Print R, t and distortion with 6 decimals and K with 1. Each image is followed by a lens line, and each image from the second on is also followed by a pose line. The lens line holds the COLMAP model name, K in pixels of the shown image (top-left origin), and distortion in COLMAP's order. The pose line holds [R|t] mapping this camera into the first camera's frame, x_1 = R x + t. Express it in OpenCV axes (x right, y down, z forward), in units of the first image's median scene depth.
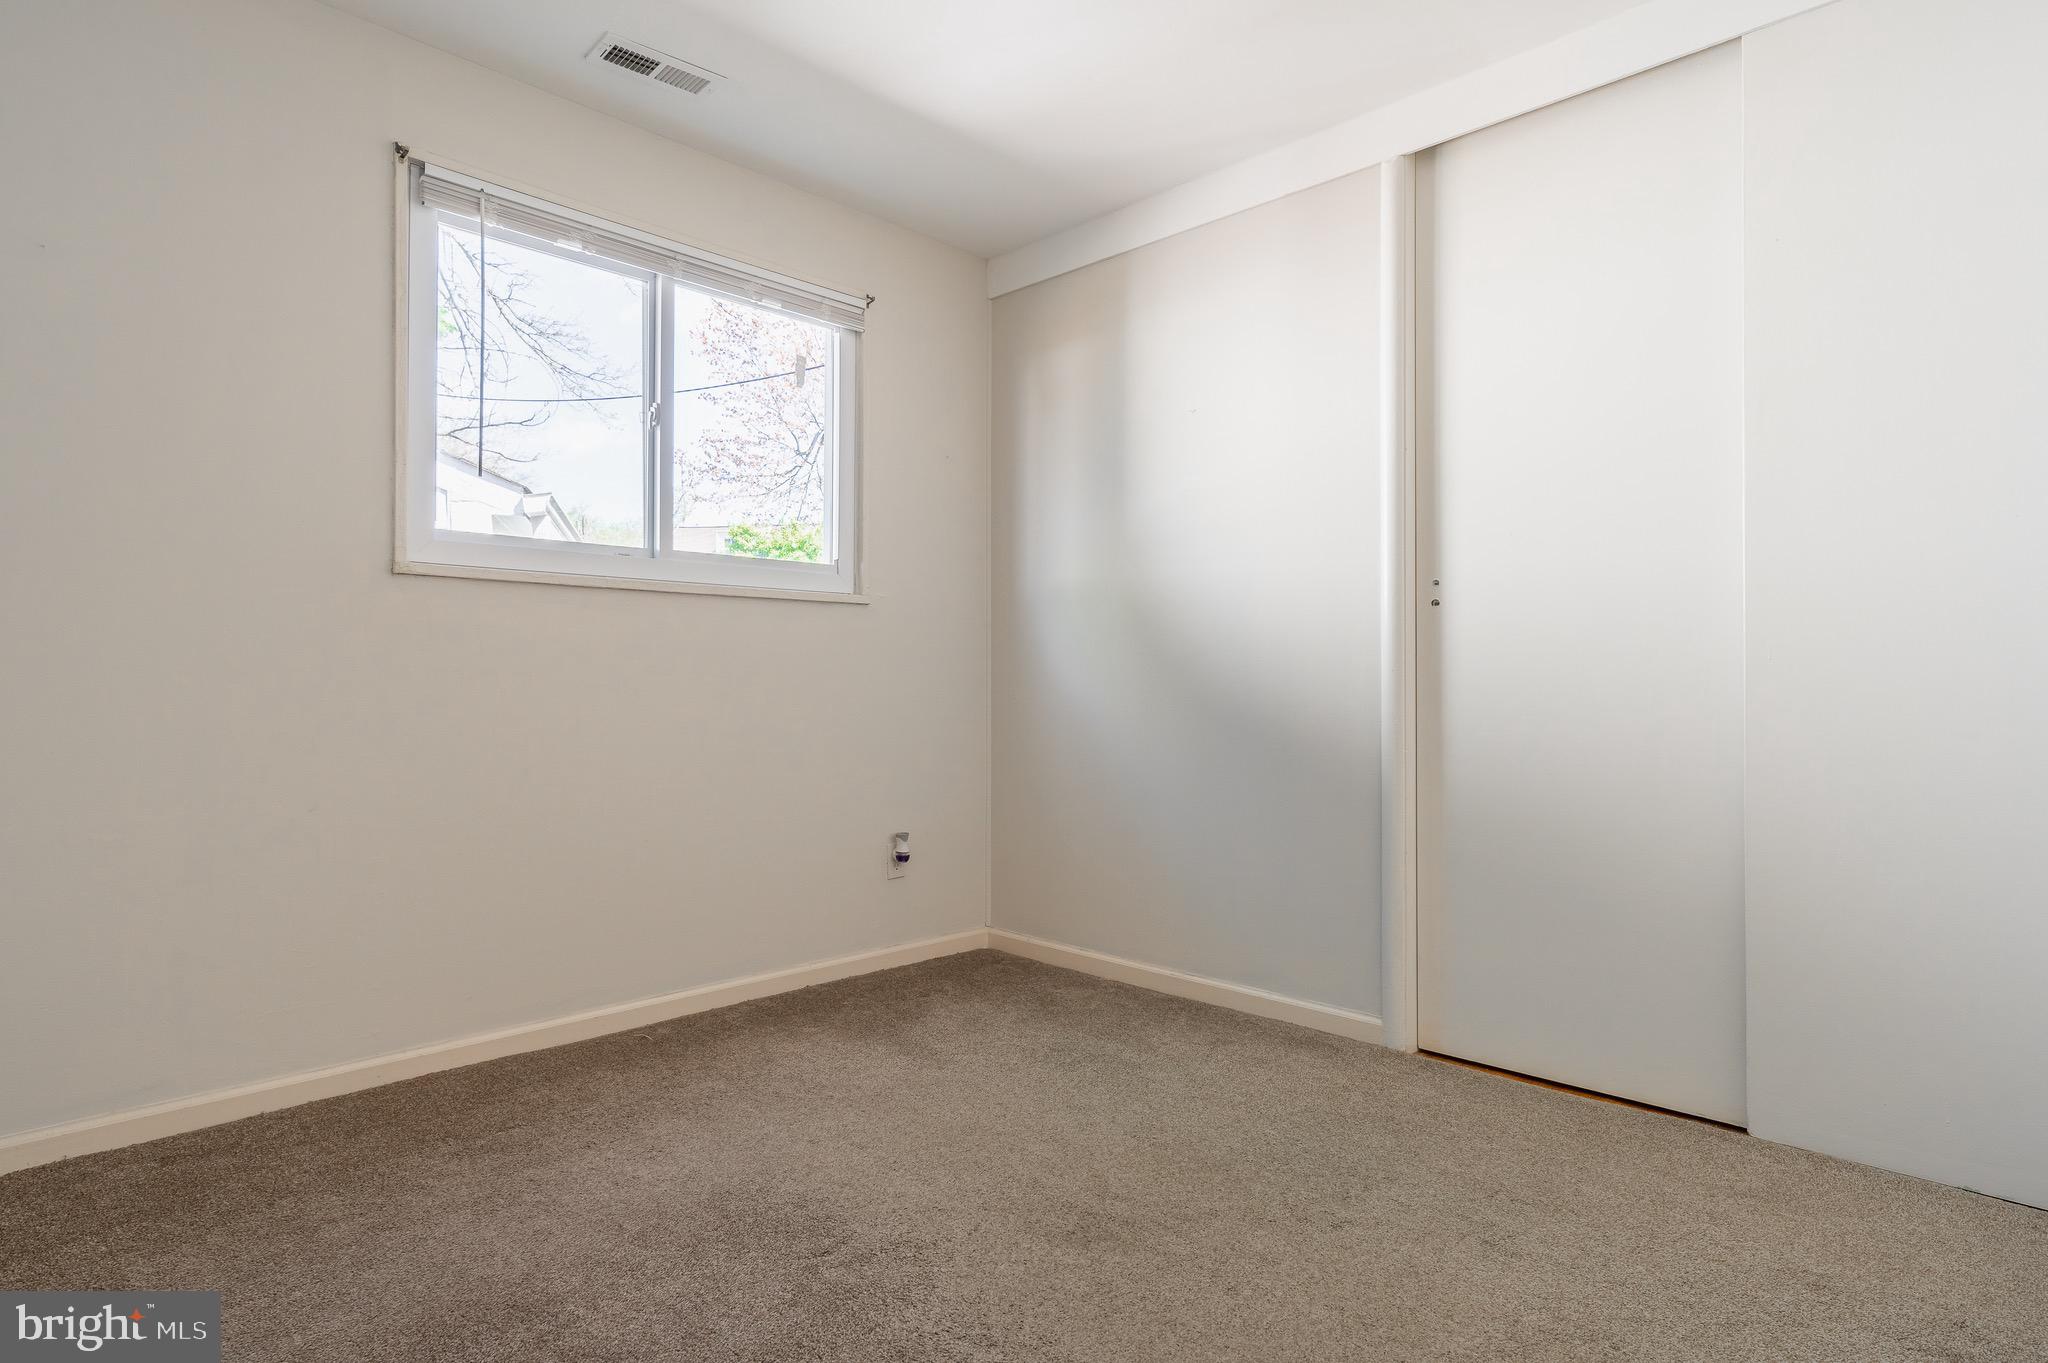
lens RADIAL K [[1077.9, 0, 1024.0], [0, 1077.9, 681.5], [0, 0, 1]] dist [-0.005092, -0.000483]
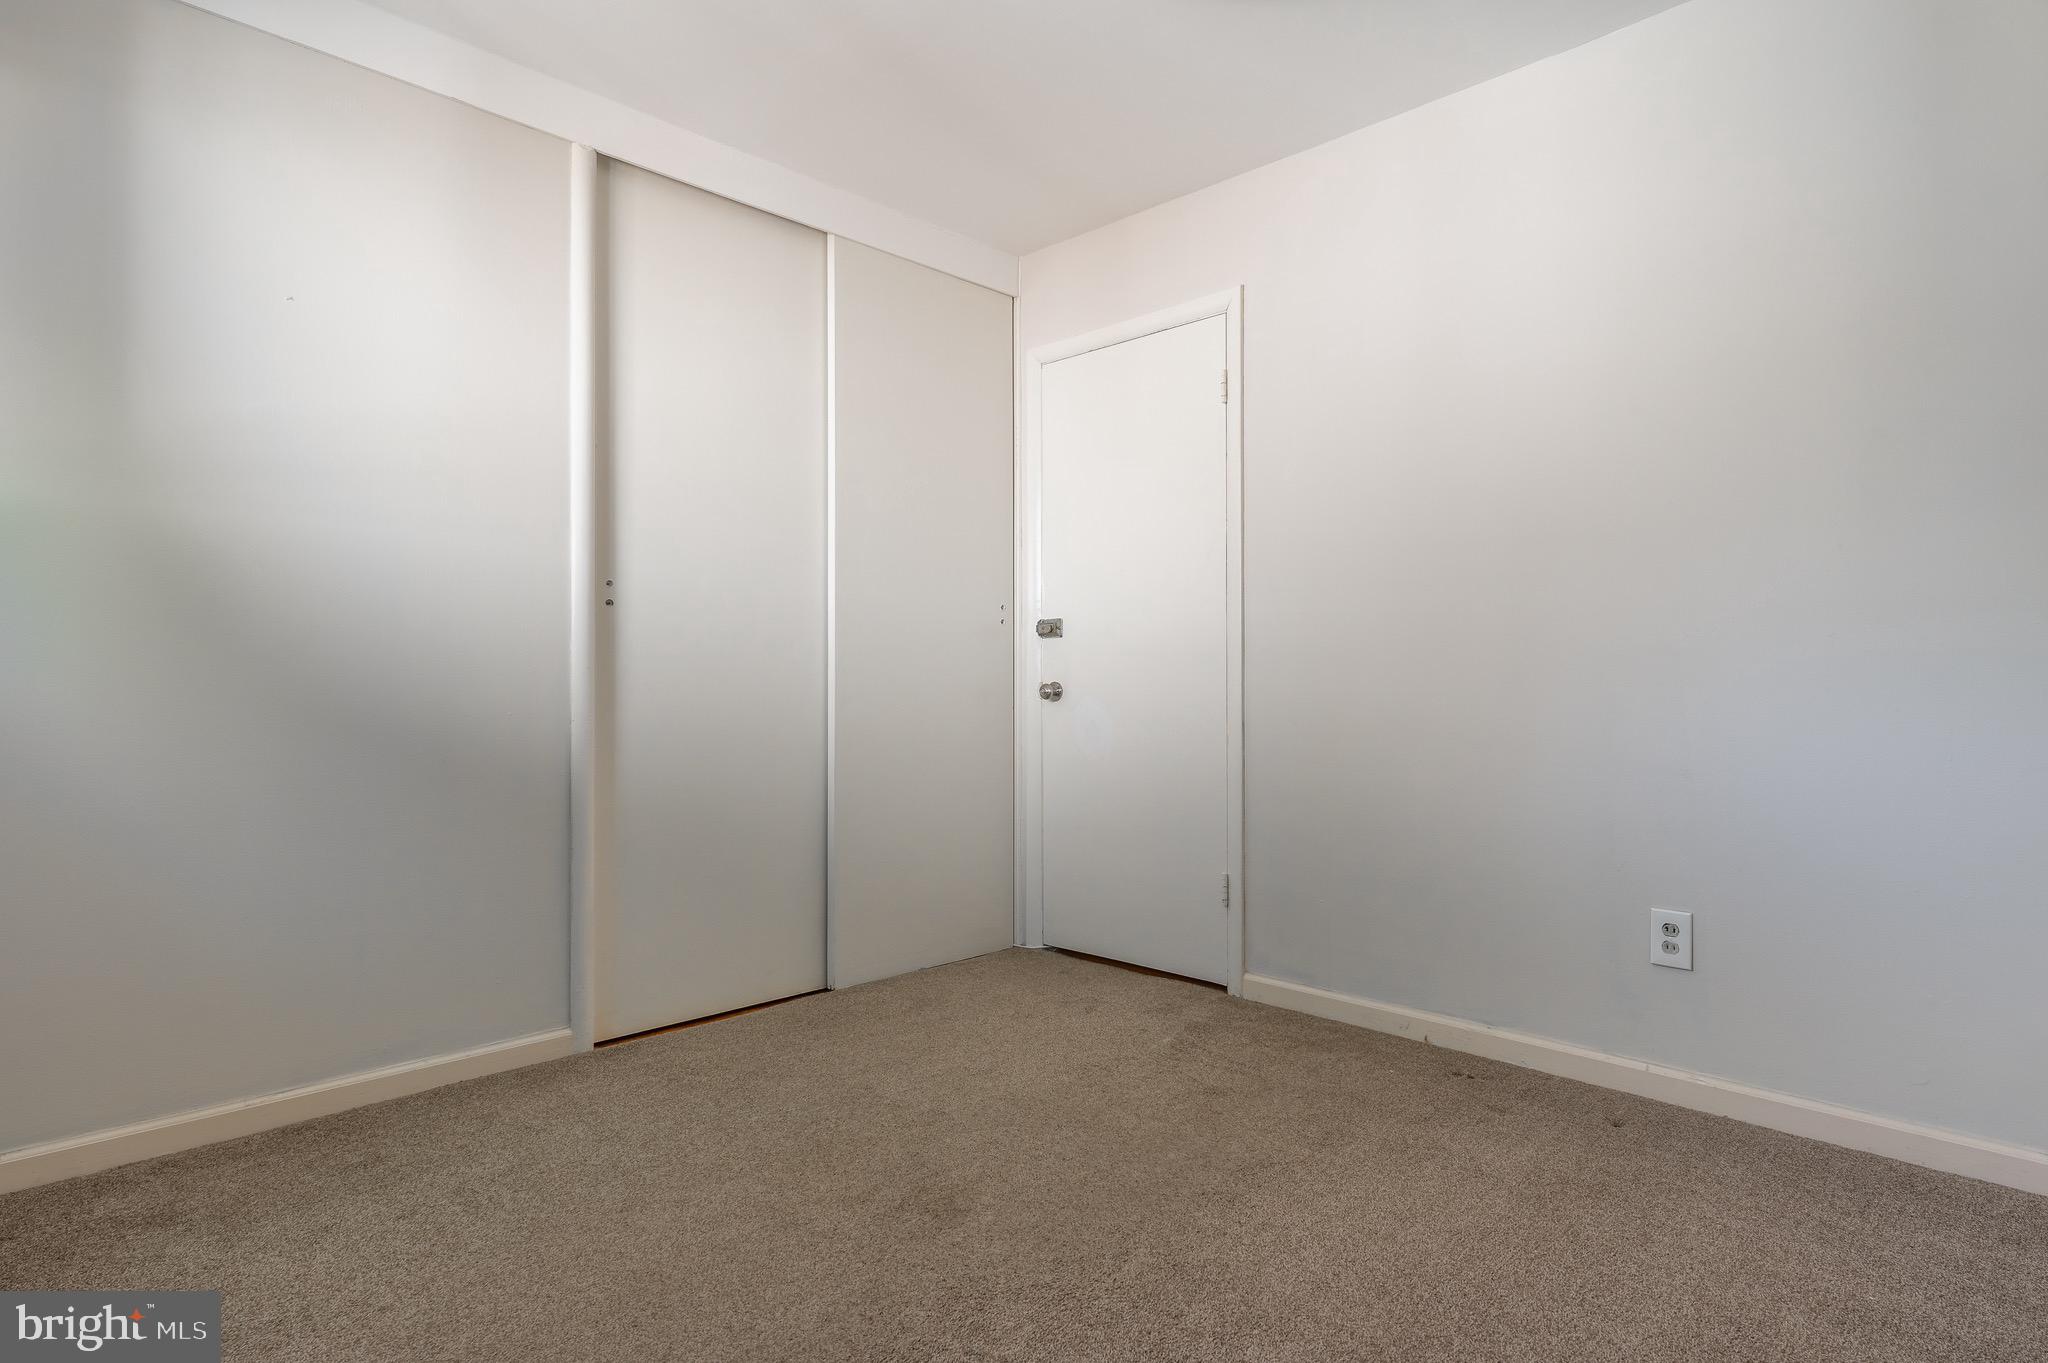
lens RADIAL K [[1077.9, 0, 1024.0], [0, 1077.9, 681.5], [0, 0, 1]] dist [-0.005092, -0.000483]
pose [[0.018091, -0.004318, 0.999827, -0.632604], [-0.001198, 0.999990, 0.004340, -0.002581], [-0.999836, -0.001277, 0.018086, 0.579601]]
